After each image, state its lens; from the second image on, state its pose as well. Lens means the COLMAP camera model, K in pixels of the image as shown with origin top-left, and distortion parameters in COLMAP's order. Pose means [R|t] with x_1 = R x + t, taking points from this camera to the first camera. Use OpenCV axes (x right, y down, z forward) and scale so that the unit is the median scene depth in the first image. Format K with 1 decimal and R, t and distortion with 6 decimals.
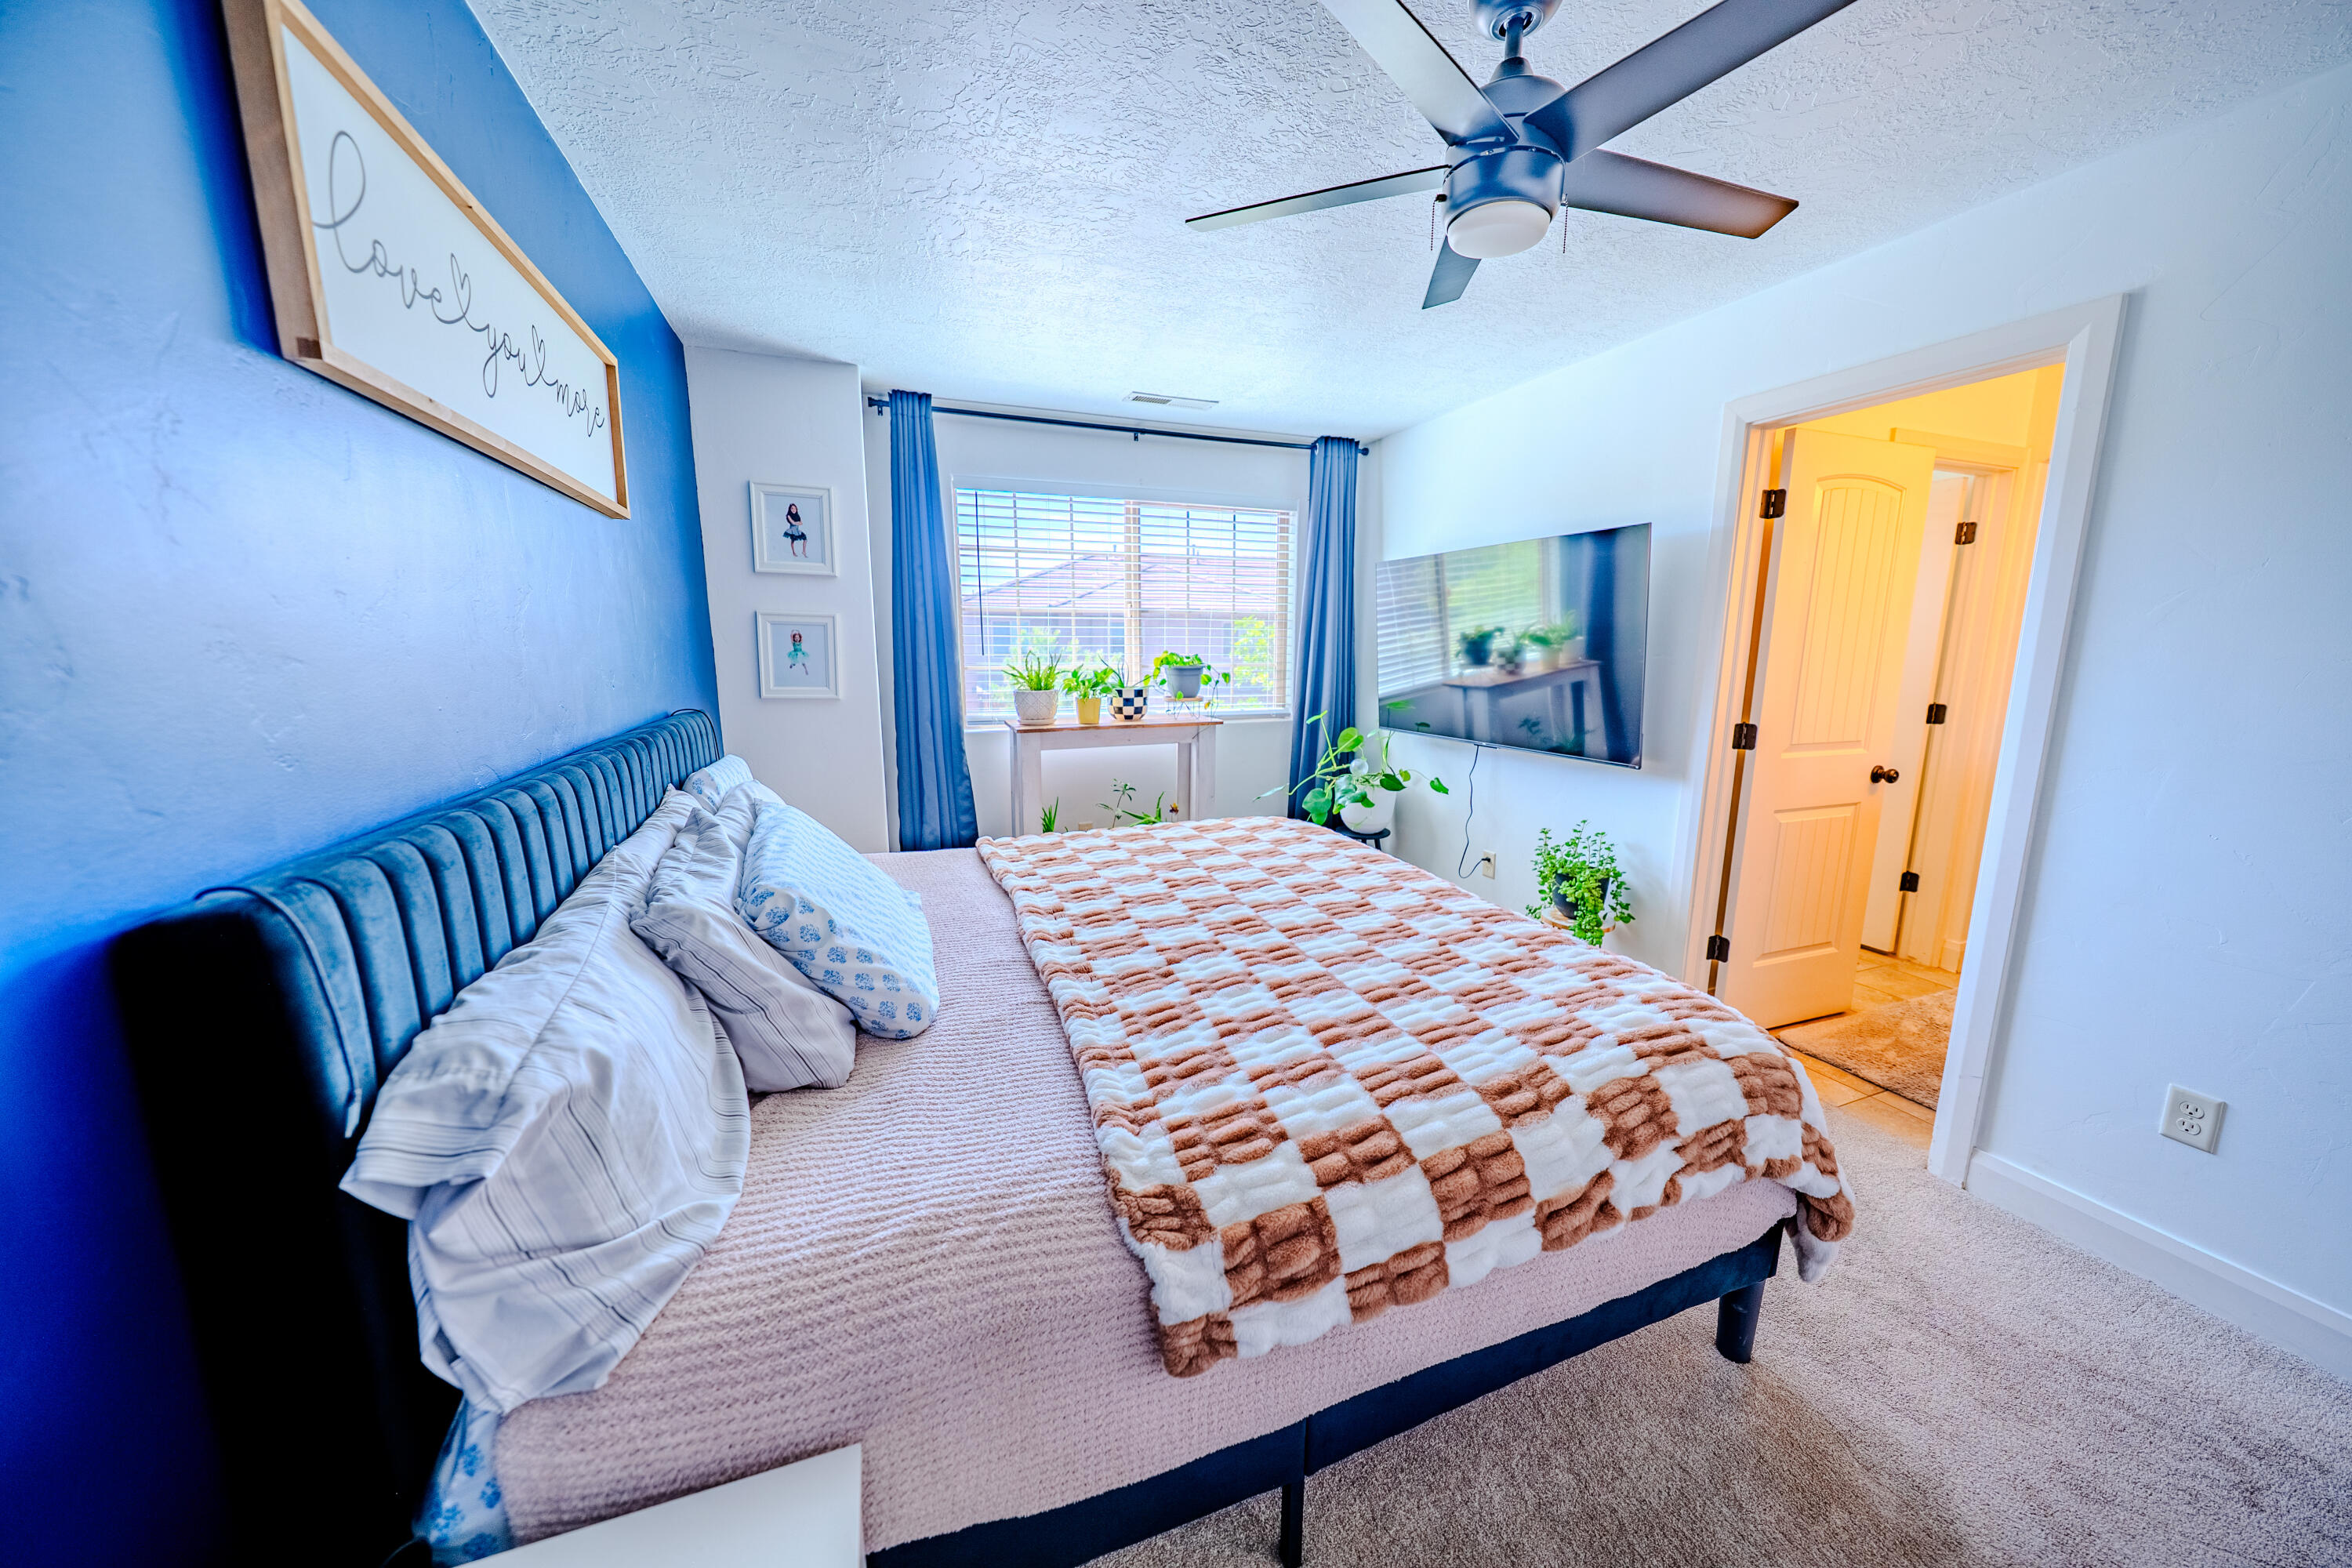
lens RADIAL K [[803.3, 0, 1176.0], [0, 803.3, 784.0], [0, 0, 1]] dist [-0.005031, -0.000039]
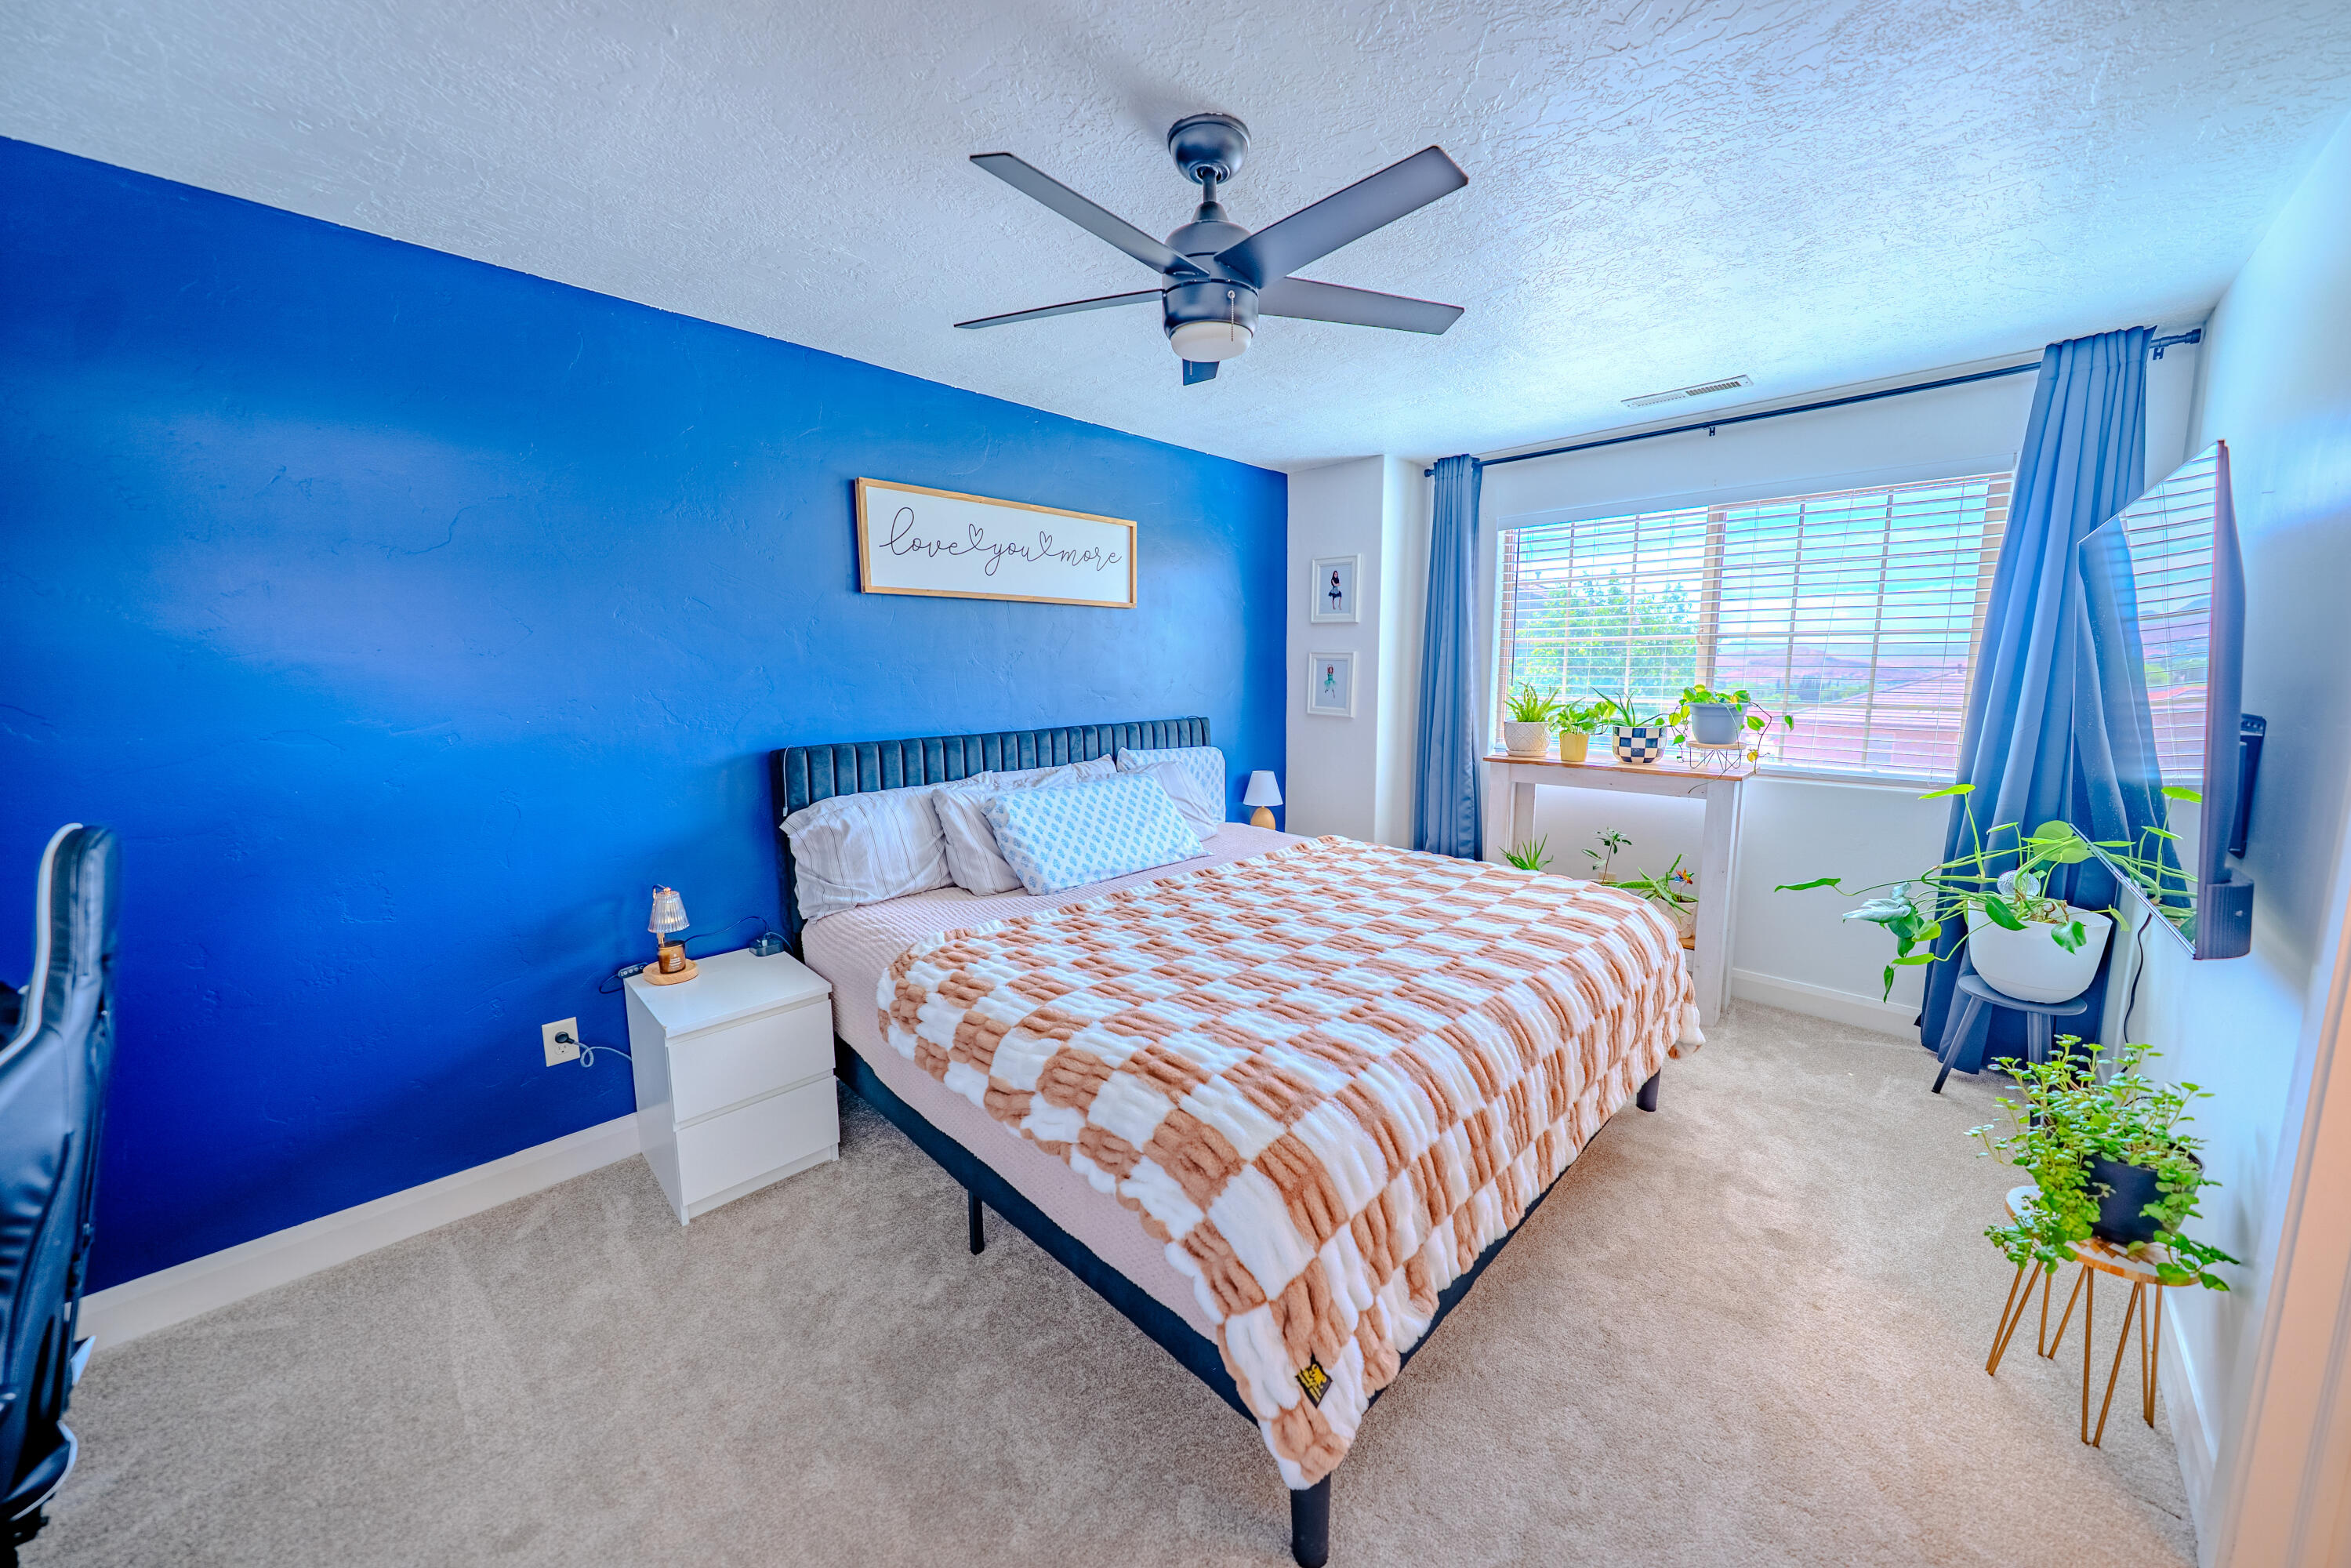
lens RADIAL K [[803.0, 0, 1175.5], [0, 803.0, 784.0], [0, 0, 1]] dist [-0.005031, -0.000039]
pose [[0.413419, 0.132070, -0.900912, 0.661666], [-0.153218, 0.985407, 0.074147, -0.056407], [0.897558, 0.107382, 0.427621, 0.223780]]
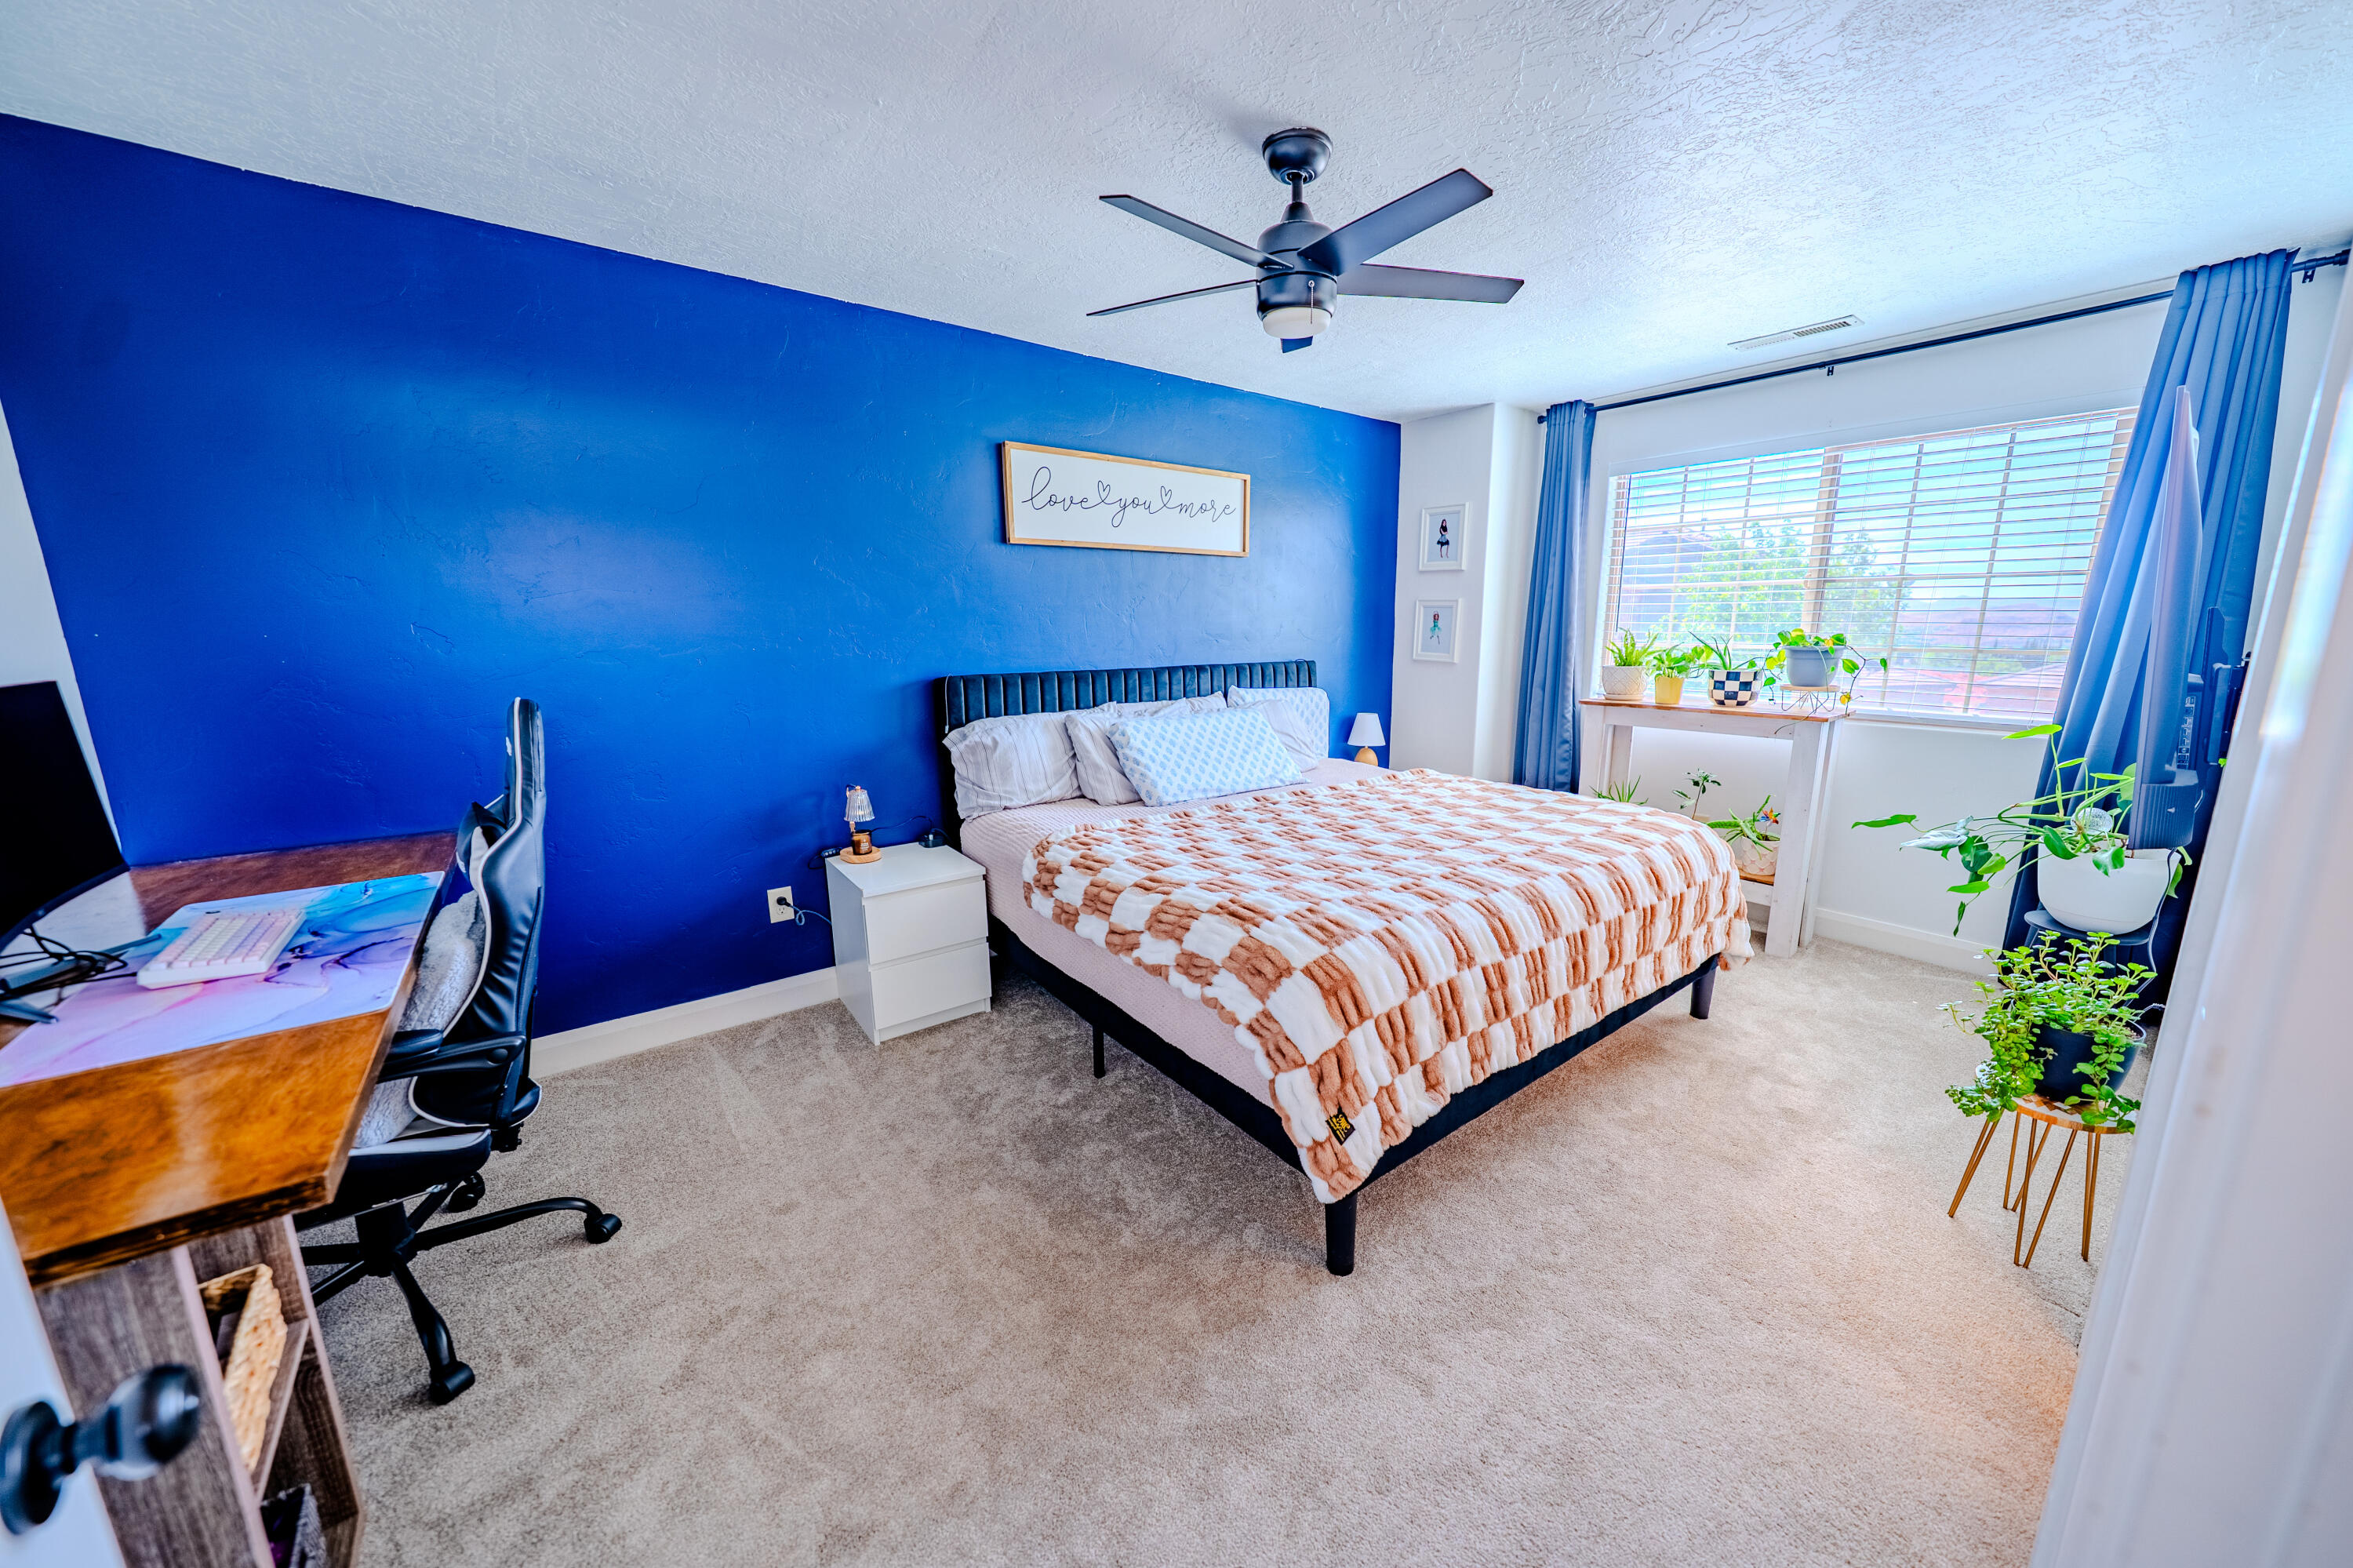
lens RADIAL K [[818.5, 0, 1210.1], [0, 818.5, 805.2], [0, 0, 1]] dist [-0.004433, -0.000100]
pose [[0.304943, 0.205001, -0.930045, 0.808598], [-0.161167, 0.973582, 0.161754, -0.031846], [0.938635, 0.100566, 0.329926, 0.202006]]
